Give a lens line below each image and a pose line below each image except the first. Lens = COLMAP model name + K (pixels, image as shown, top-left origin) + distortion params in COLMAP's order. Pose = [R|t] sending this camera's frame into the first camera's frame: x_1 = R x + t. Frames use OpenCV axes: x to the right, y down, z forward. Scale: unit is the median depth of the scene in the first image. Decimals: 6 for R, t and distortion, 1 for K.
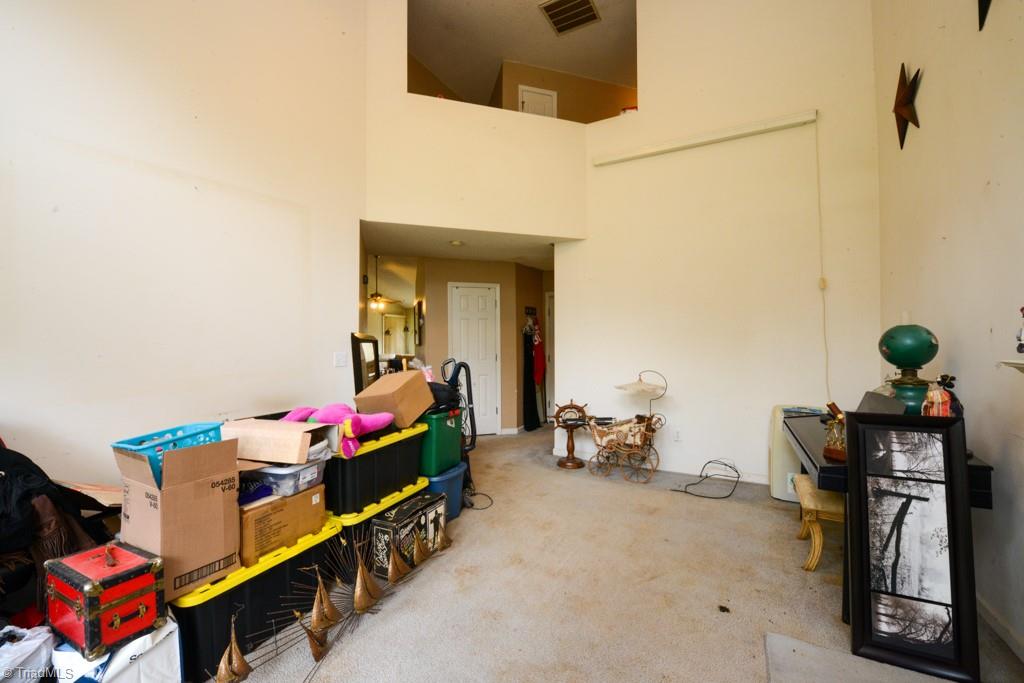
lens RADIAL K [[413.1, 0, 509.4], [0, 413.1, 341.9], [0, 0, 1]] dist [-0.011935, -0.003214]
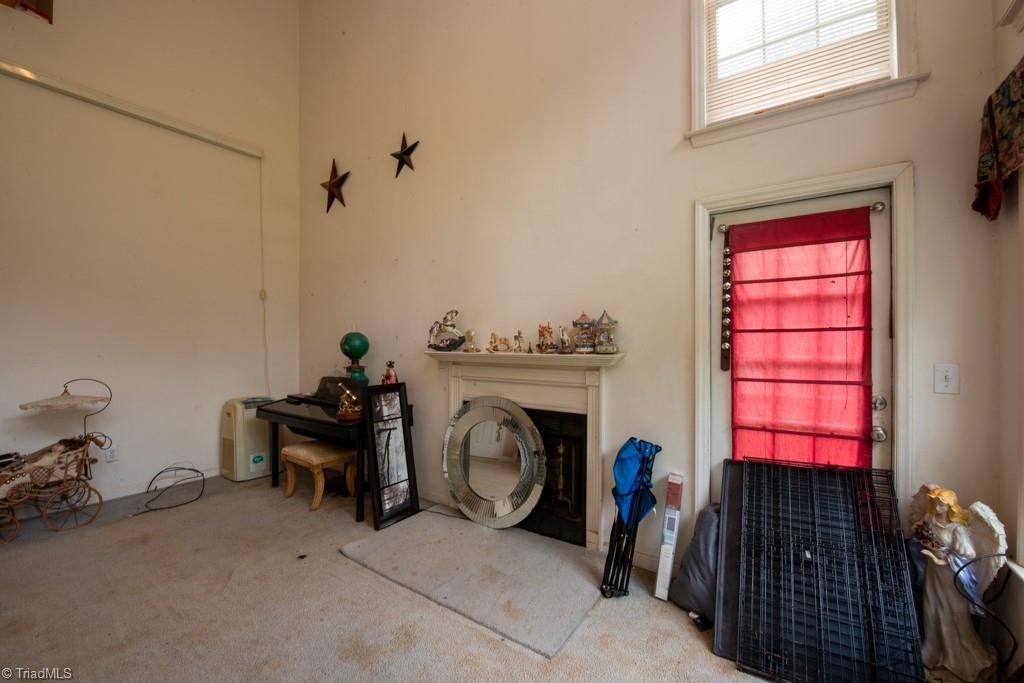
lens RADIAL K [[405.2, 0, 508.7], [0, 405.2, 343.5], [0, 0, 1]] dist [0.007424, -0.000304]
pose [[0.130358, 0.000691, 0.991467, -0.536969], [-0.004249, 0.999991, -0.000138, 0.000700], [-0.991458, -0.004194, 0.130360, 0.185453]]
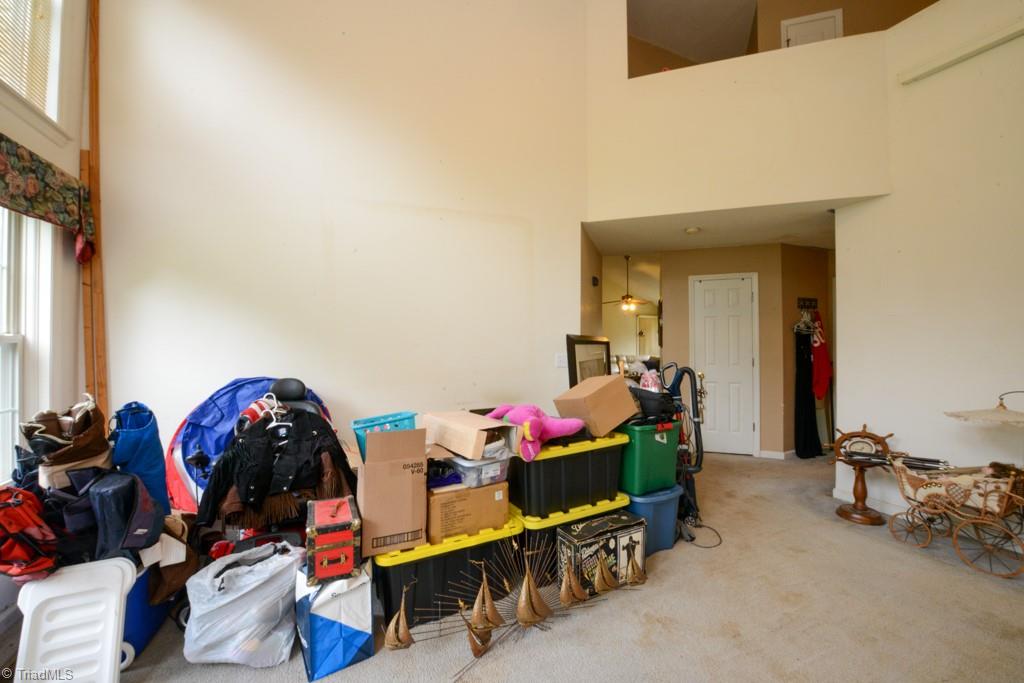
lens RADIAL K [[400.4, 0, 509.9], [0, 400.4, 342.1], [0, 0, 1]] dist [-0.016470, -0.002856]
pose [[0.799254, -0.002374, -0.600989, 0.137435], [0.000687, 0.999995, -0.003035, -0.000454], [0.600994, 0.002013, 0.799251, 0.187044]]
